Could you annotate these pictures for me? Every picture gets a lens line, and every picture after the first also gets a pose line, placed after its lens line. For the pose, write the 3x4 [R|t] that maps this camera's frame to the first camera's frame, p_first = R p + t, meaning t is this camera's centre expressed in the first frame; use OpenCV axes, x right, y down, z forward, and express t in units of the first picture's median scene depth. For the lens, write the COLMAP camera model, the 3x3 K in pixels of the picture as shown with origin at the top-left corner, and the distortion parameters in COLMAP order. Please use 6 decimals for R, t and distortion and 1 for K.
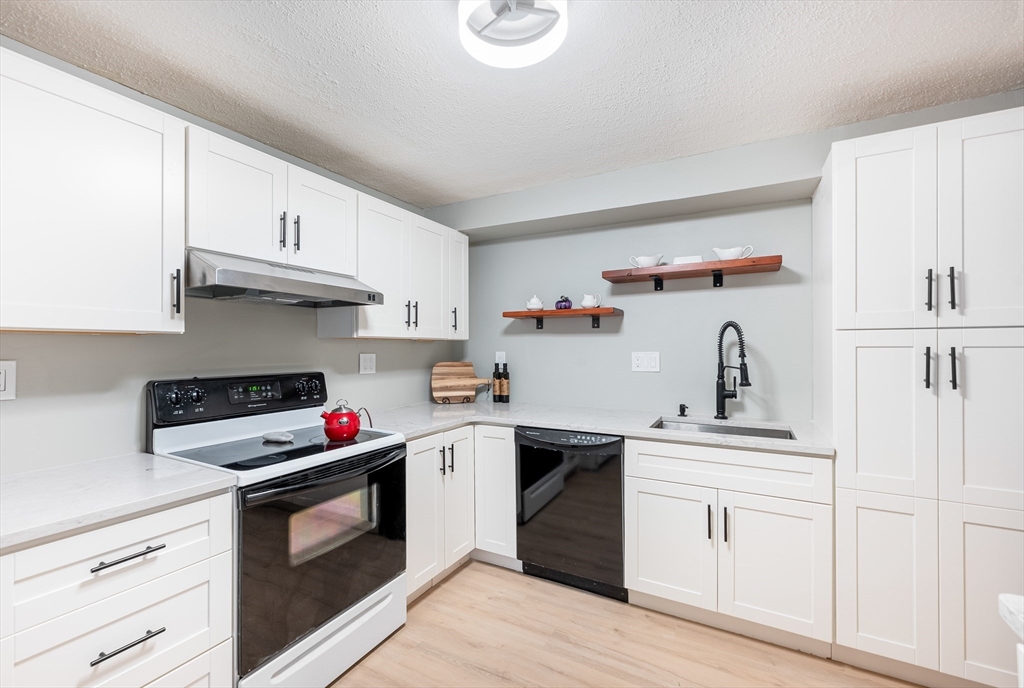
lens RADIAL K [[422.9, 0, 510.7], [0, 422.9, 345.9], [0, 0, 1]] dist [-0.000267, 0.000011]
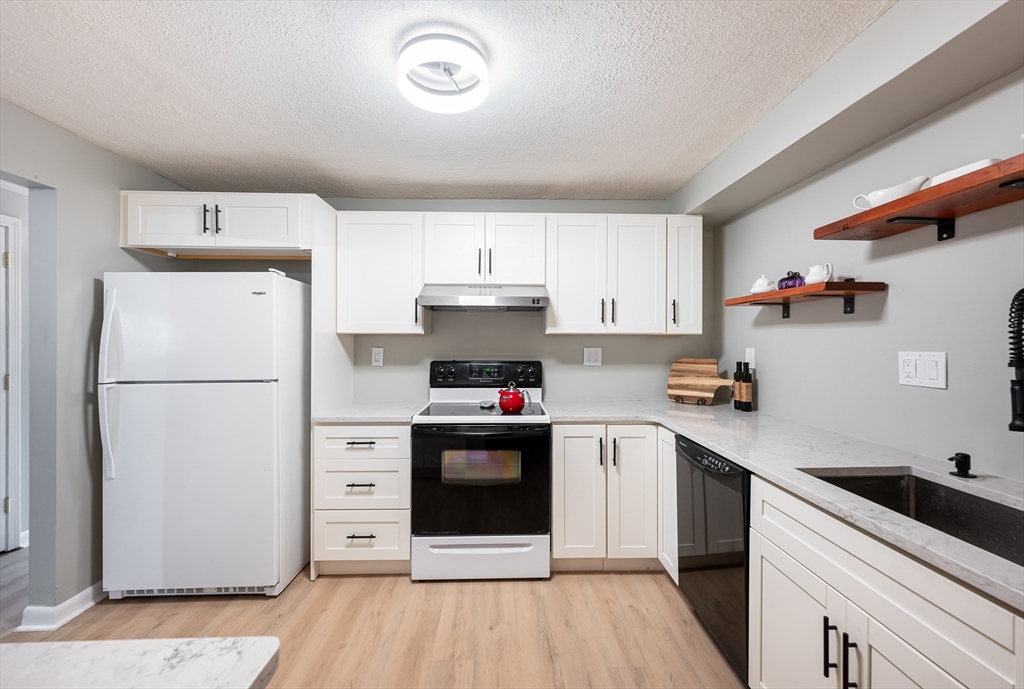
lens RADIAL K [[425.0, 0, 517.3], [0, 425.0, 341.7], [0, 0, 1]] dist [-0.000792, -0.000068]
pose [[0.514322, 0.002613, -0.857593, 0.579671], [0.000196, 0.999995, 0.003164, -0.001362], [0.857597, -0.001796, 0.514319, 0.264629]]
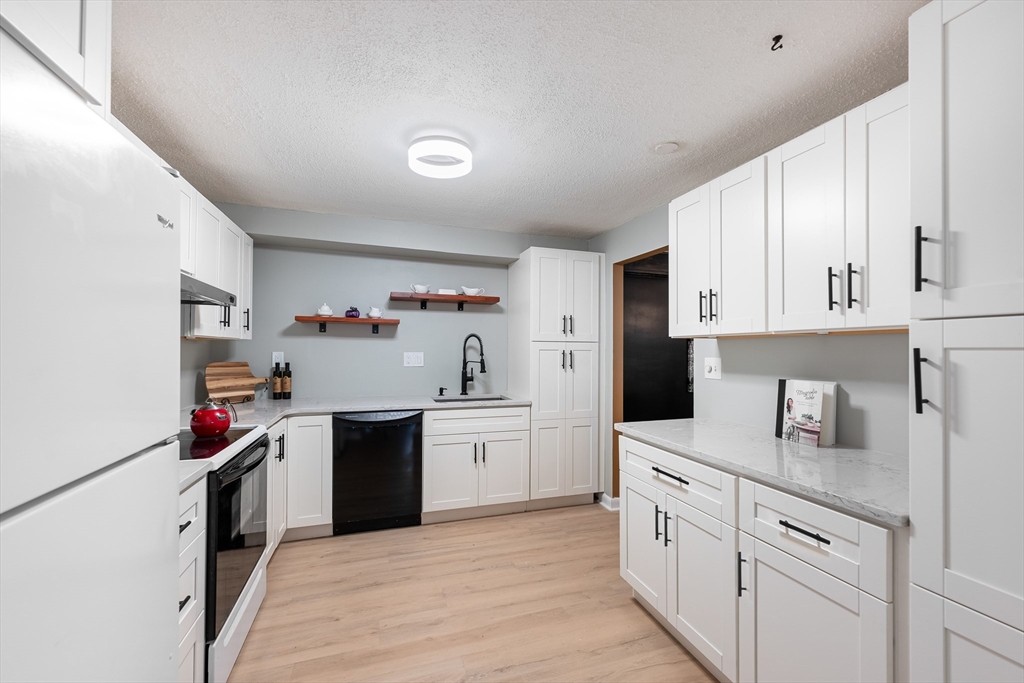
lens RADIAL K [[415.3, 0, 509.8], [0, 415.3, 341.1], [0, 0, 1]] dist [-0.000485, 0.000112]
pose [[0.683815, 0.022677, 0.729303, -0.506850], [-0.011480, 0.999728, -0.020321, 0.001399], [-0.729565, 0.005524, 0.683889, -0.181220]]
